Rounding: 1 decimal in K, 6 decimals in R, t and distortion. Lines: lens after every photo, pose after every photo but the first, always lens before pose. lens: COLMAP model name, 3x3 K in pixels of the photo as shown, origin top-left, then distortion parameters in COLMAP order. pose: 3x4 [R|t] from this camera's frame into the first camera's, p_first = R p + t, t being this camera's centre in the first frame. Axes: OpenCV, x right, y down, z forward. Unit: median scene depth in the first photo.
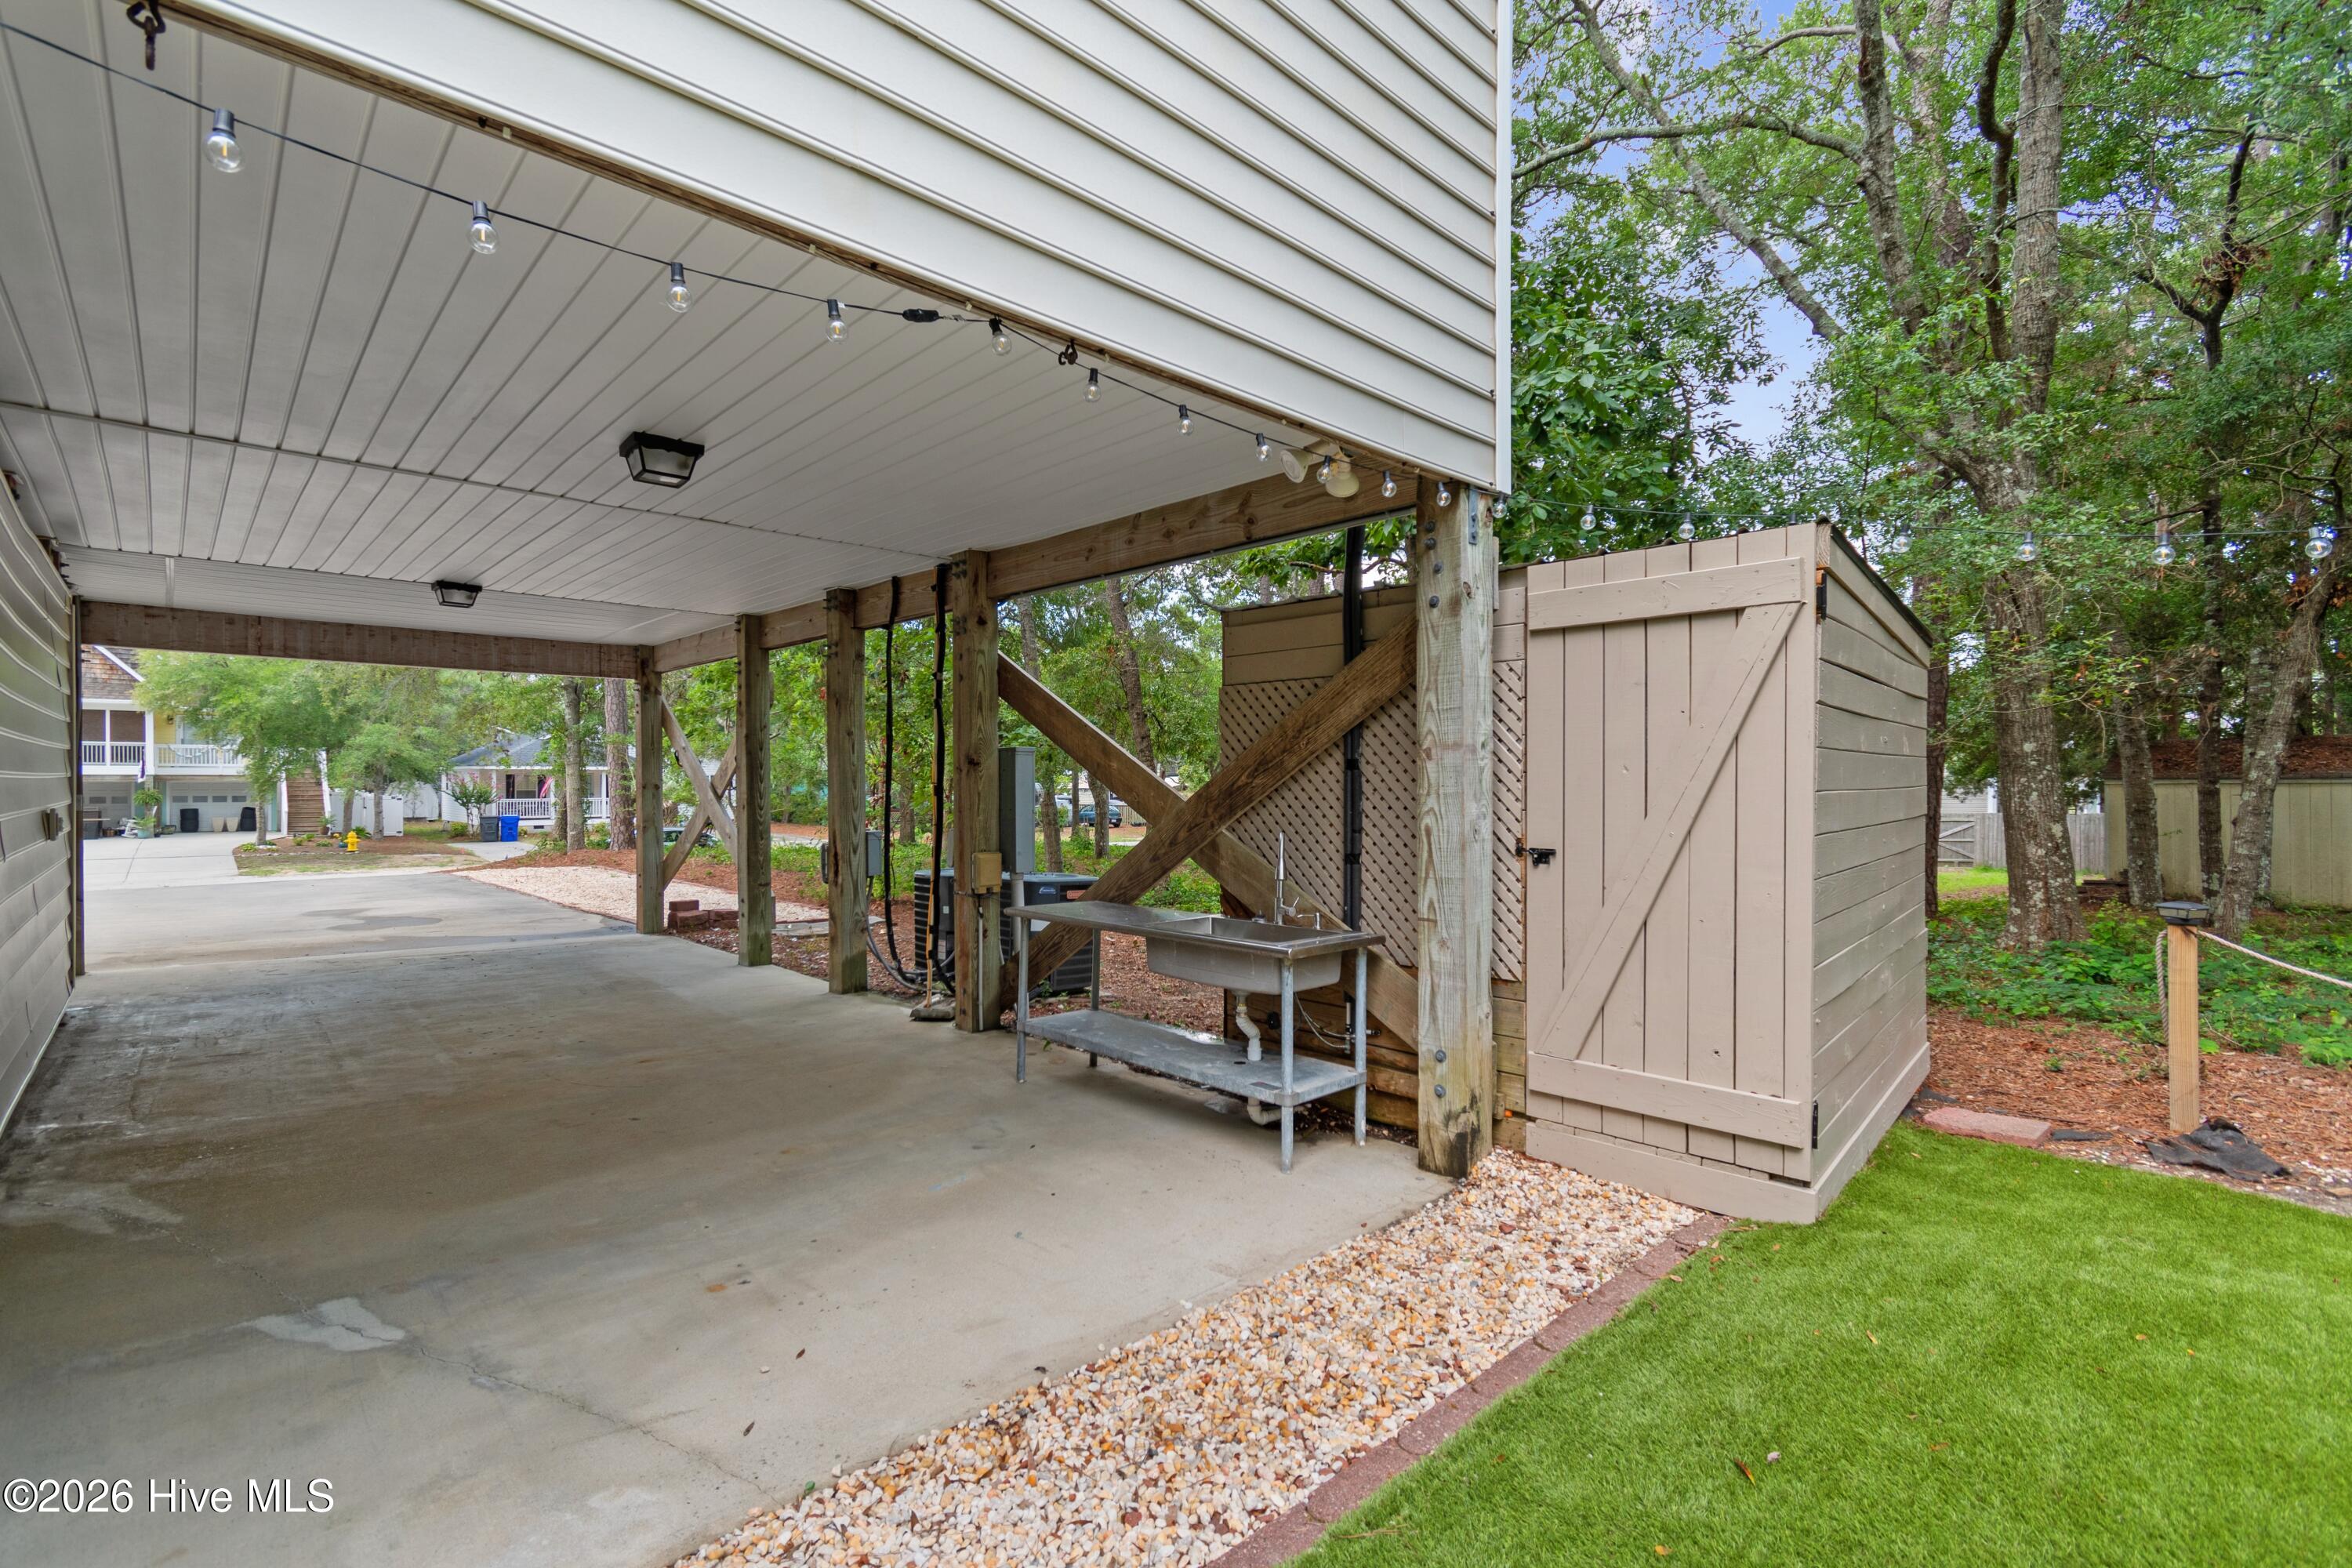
lens RADIAL K [[1033.7, 0, 1176.0], [0, 1033.7, 784.0], [0, 0, 1]] dist [0.000796, -0.000592]
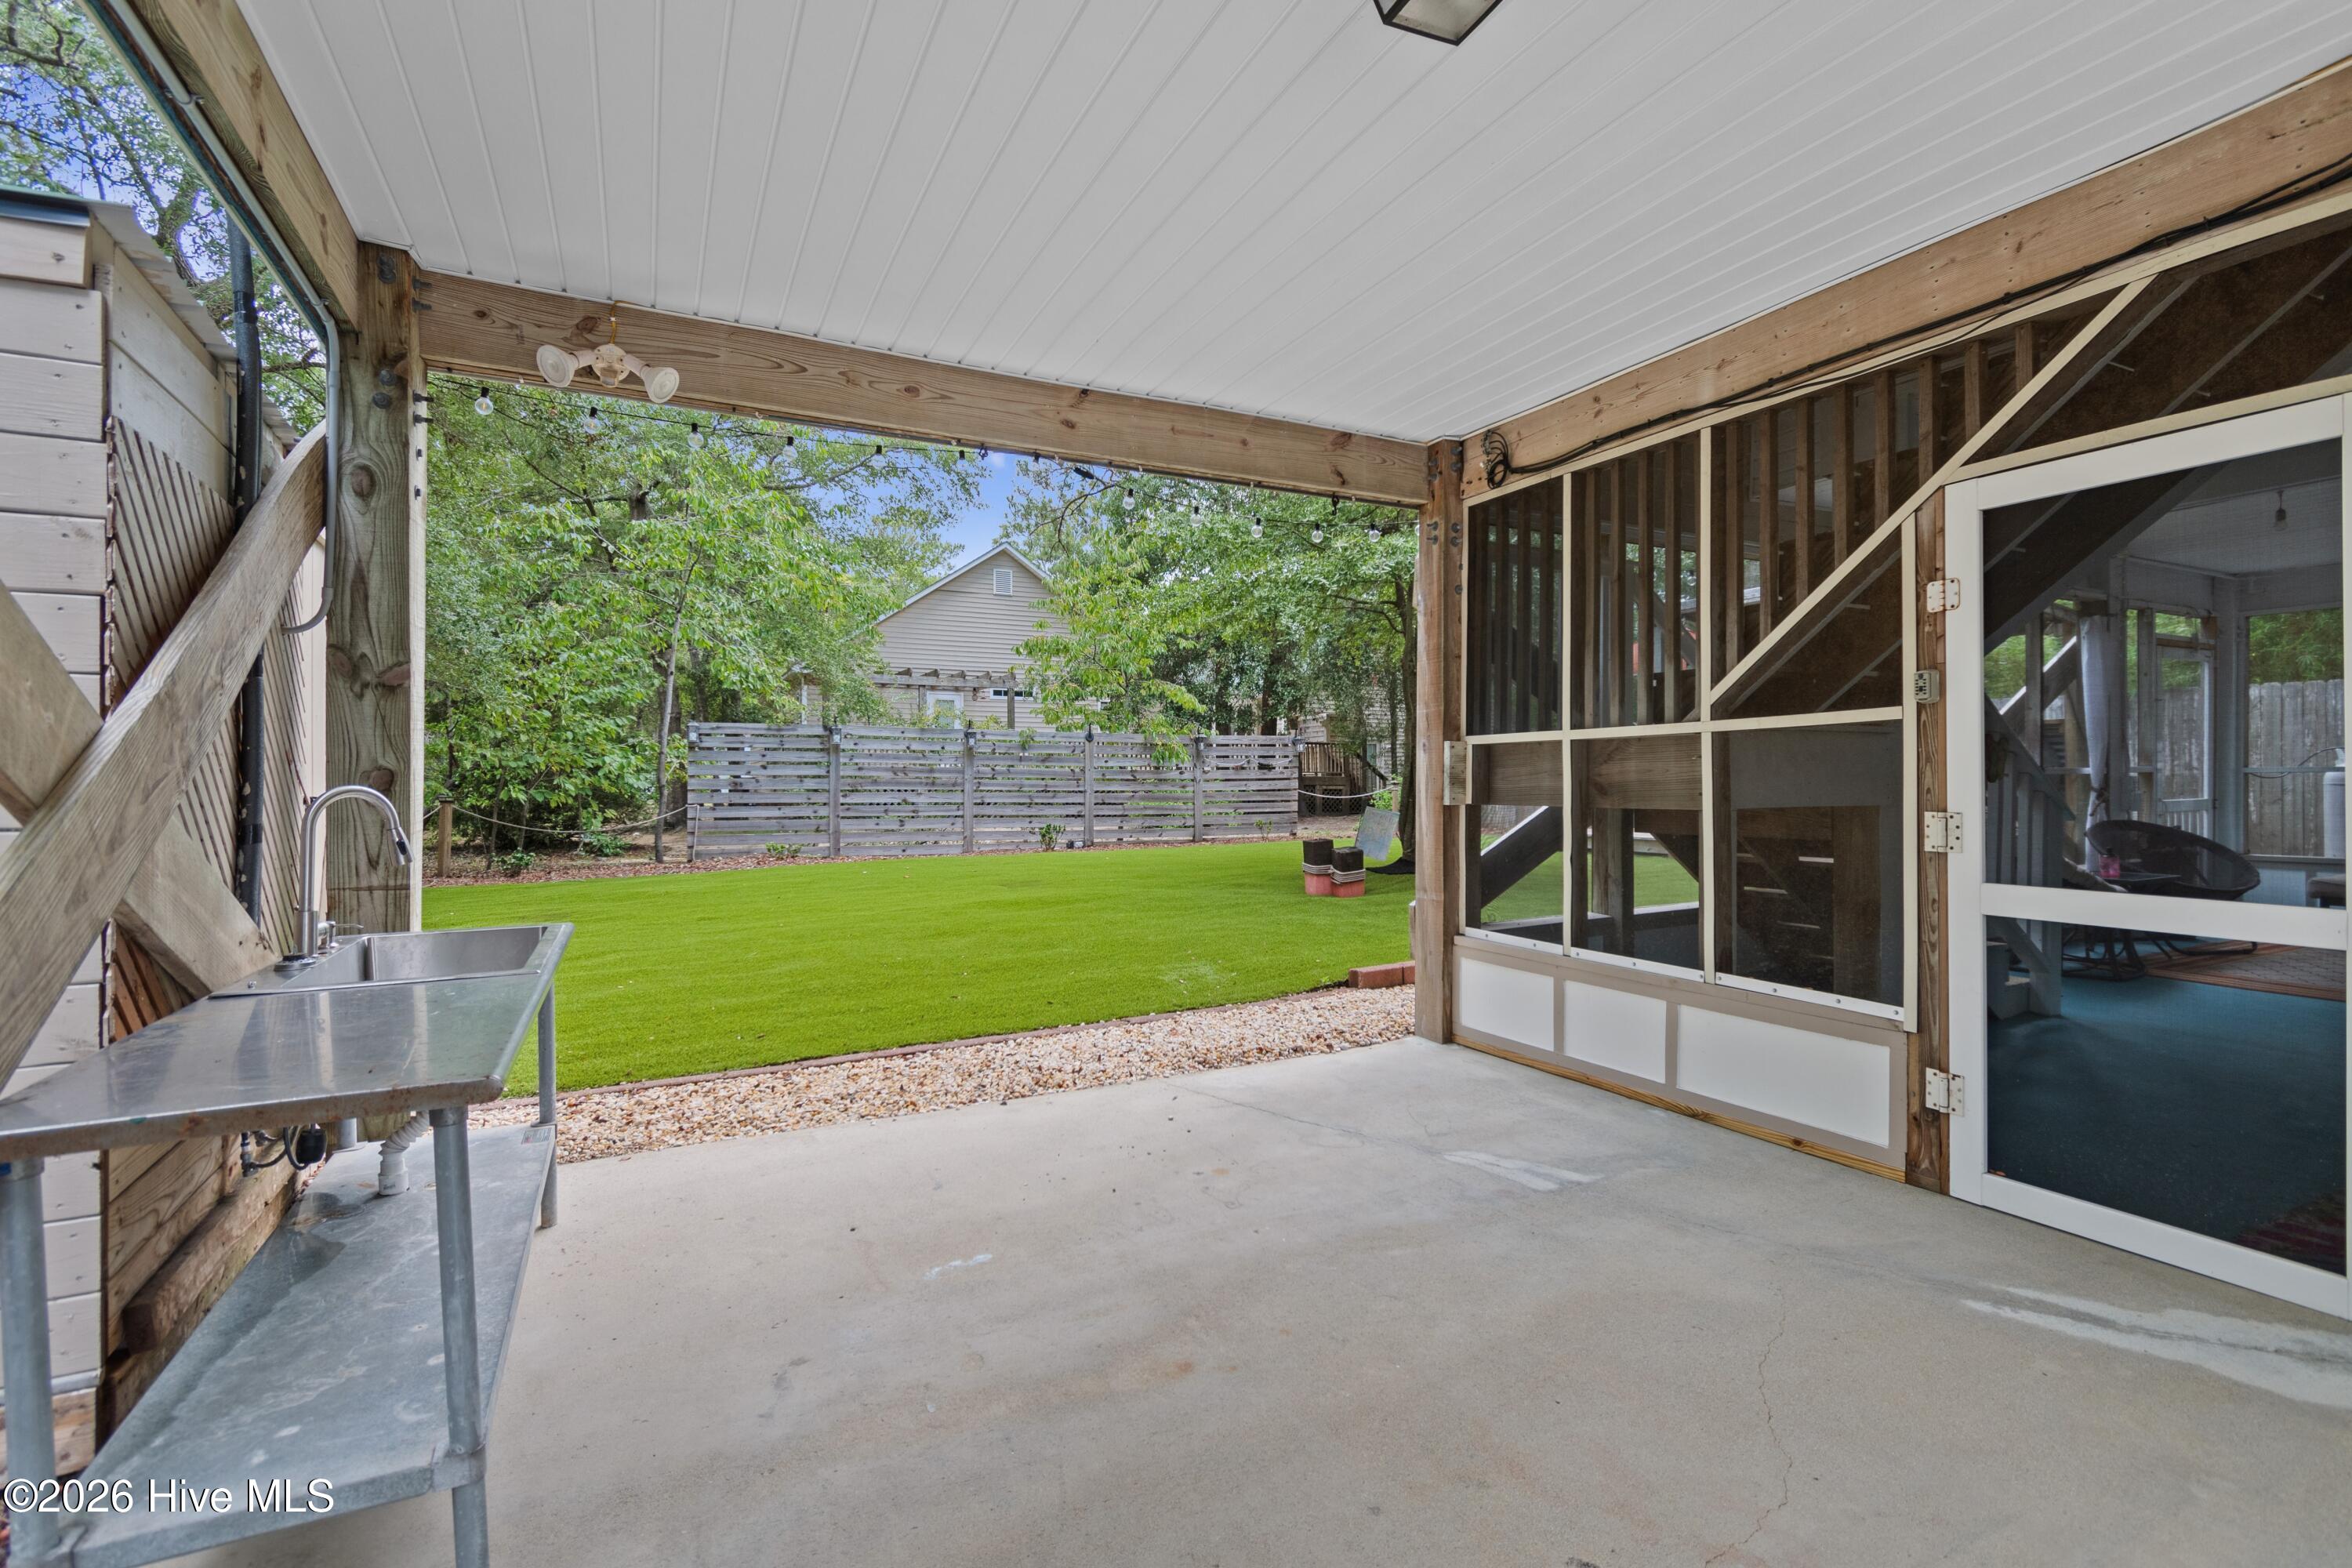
lens RADIAL K [[1088.4, 0, 1176.0], [0, 1088.4, 784.0], [0, 0, 1]] dist [0.013485, -0.009088]
pose [[-0.953646, 0.002166, 0.300924, -0.790241], [0.001153, 0.999993, -0.003544, 0.076759], [-0.300929, -0.003033, -0.953642, 2.240663]]
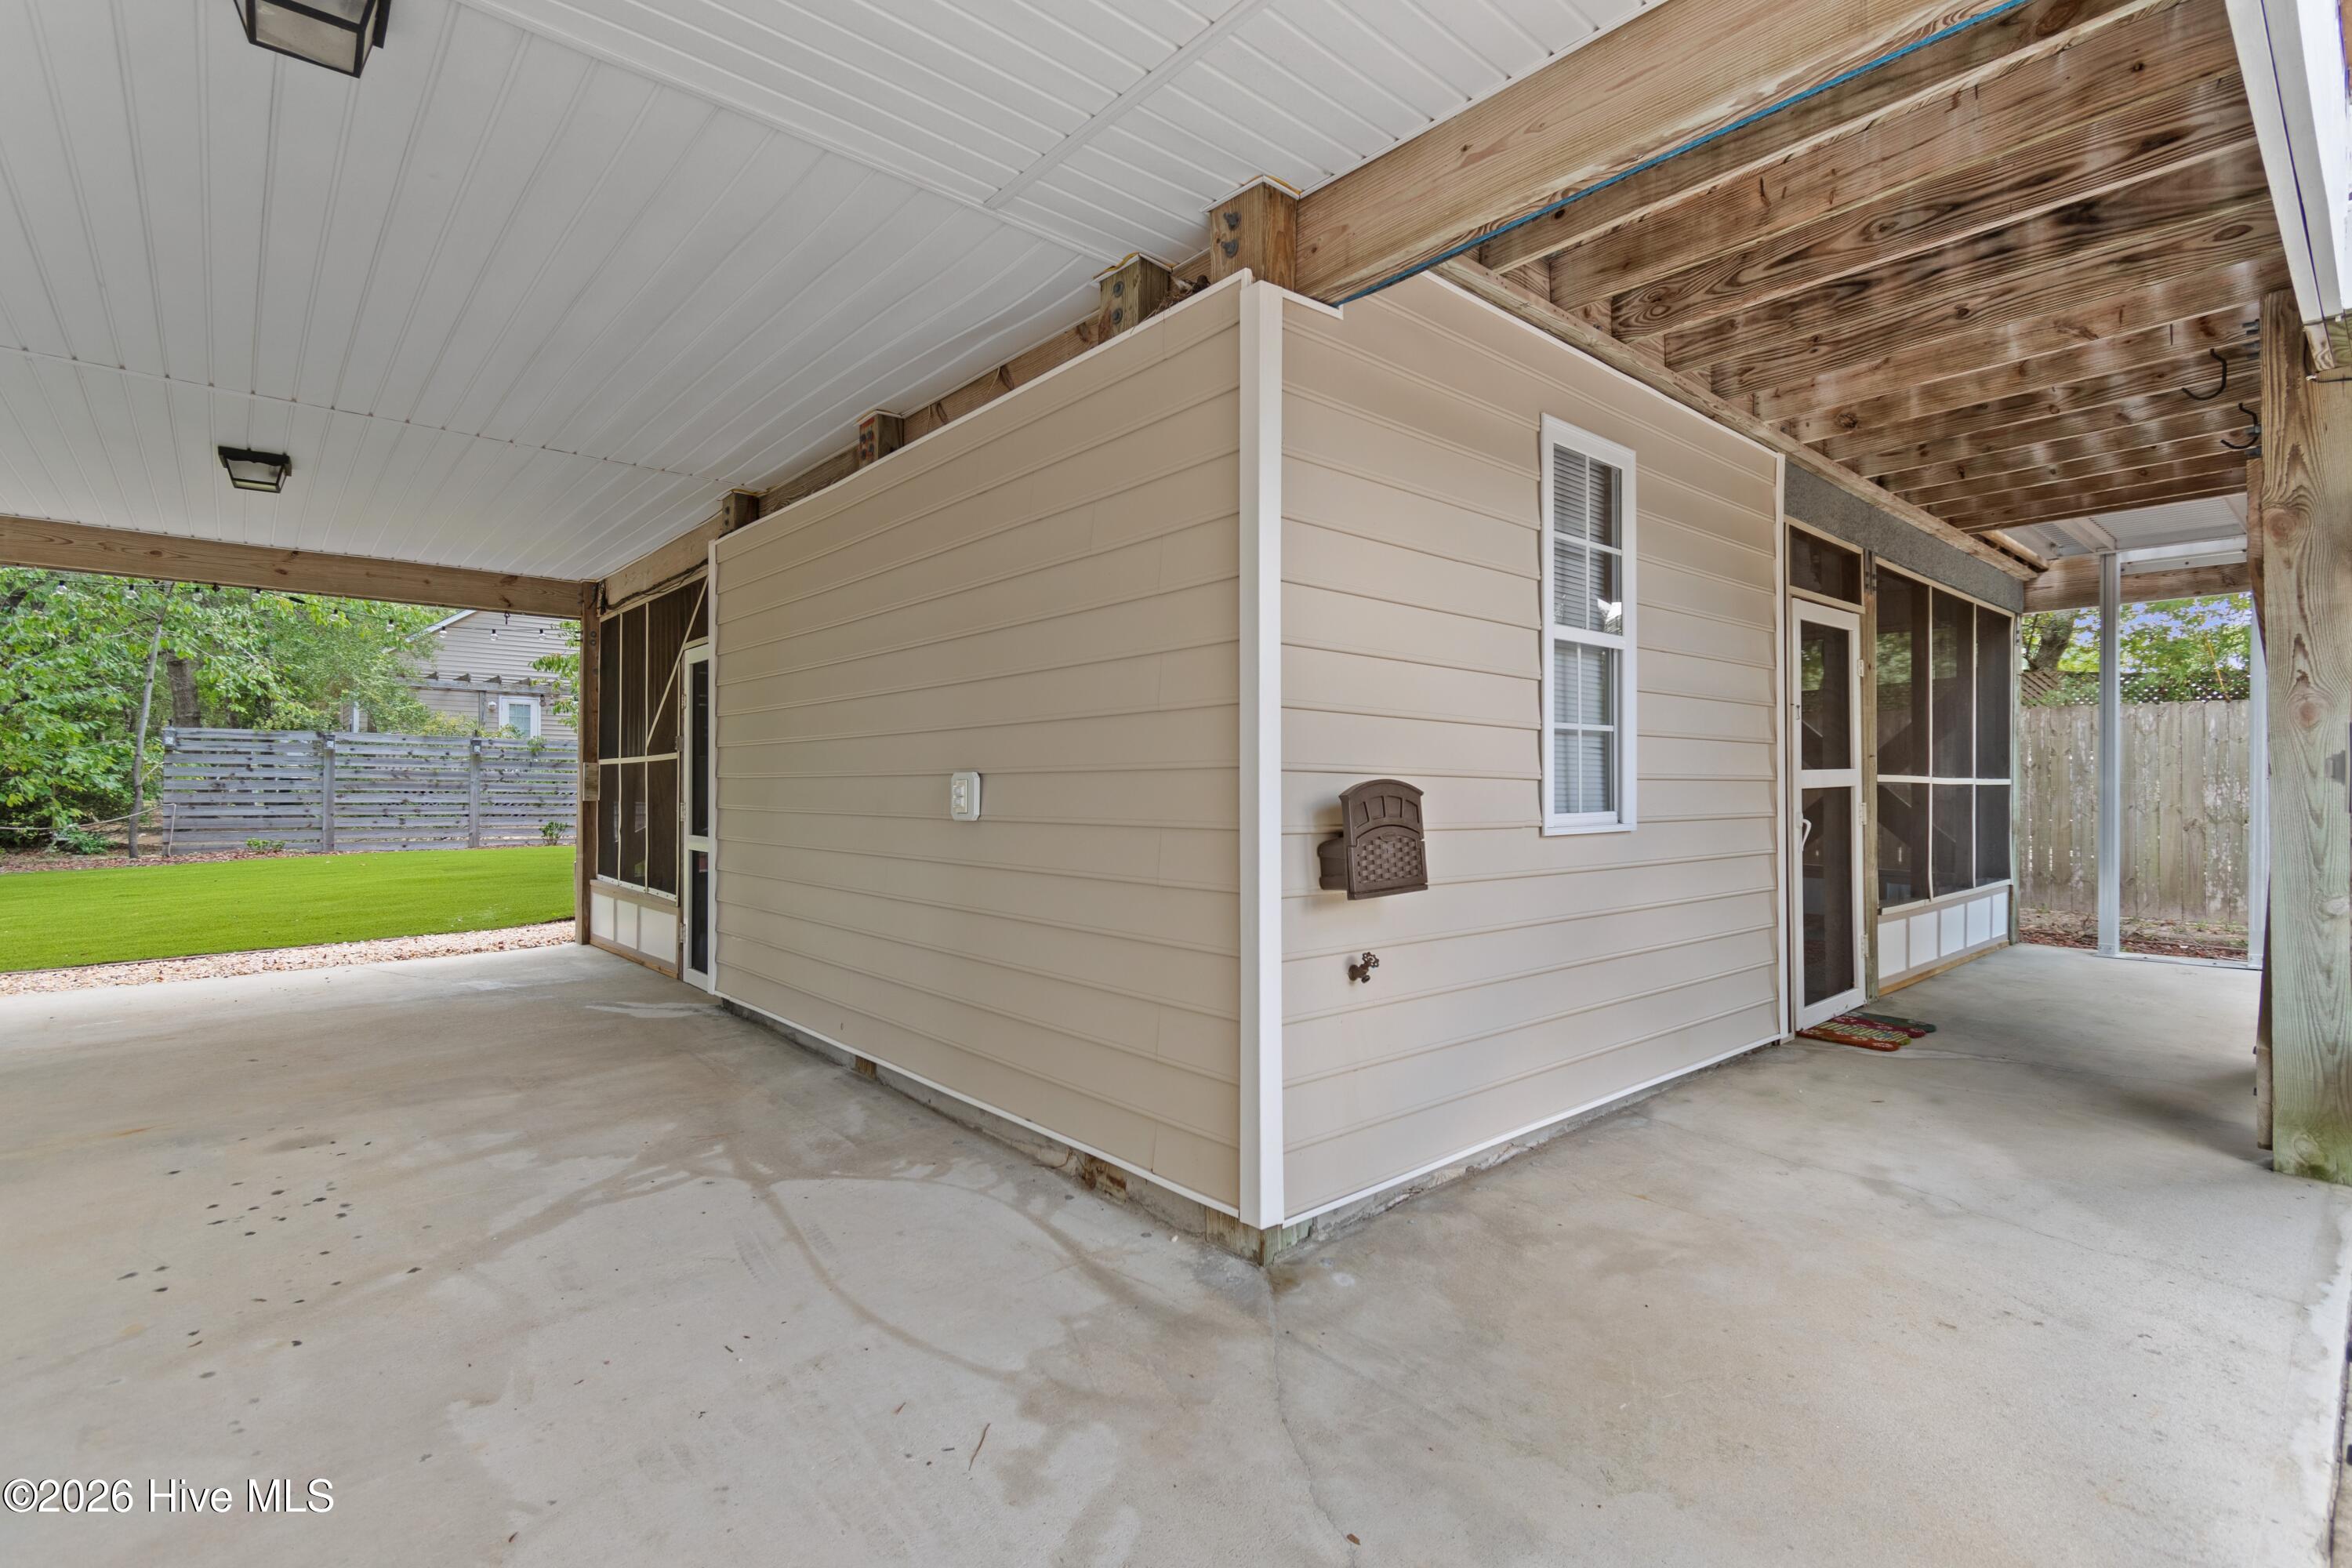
lens RADIAL K [[1088.4, 0, 1176.0], [0, 1088.4, 784.0], [0, 0, 1]] dist [0.013485, -0.009088]
pose [[-0.998721, -0.003787, 0.050411, -2.496092], [-0.004223, 0.999955, -0.008535, 0.078965], [-0.050376, -0.008737, -0.998692, 3.338034]]
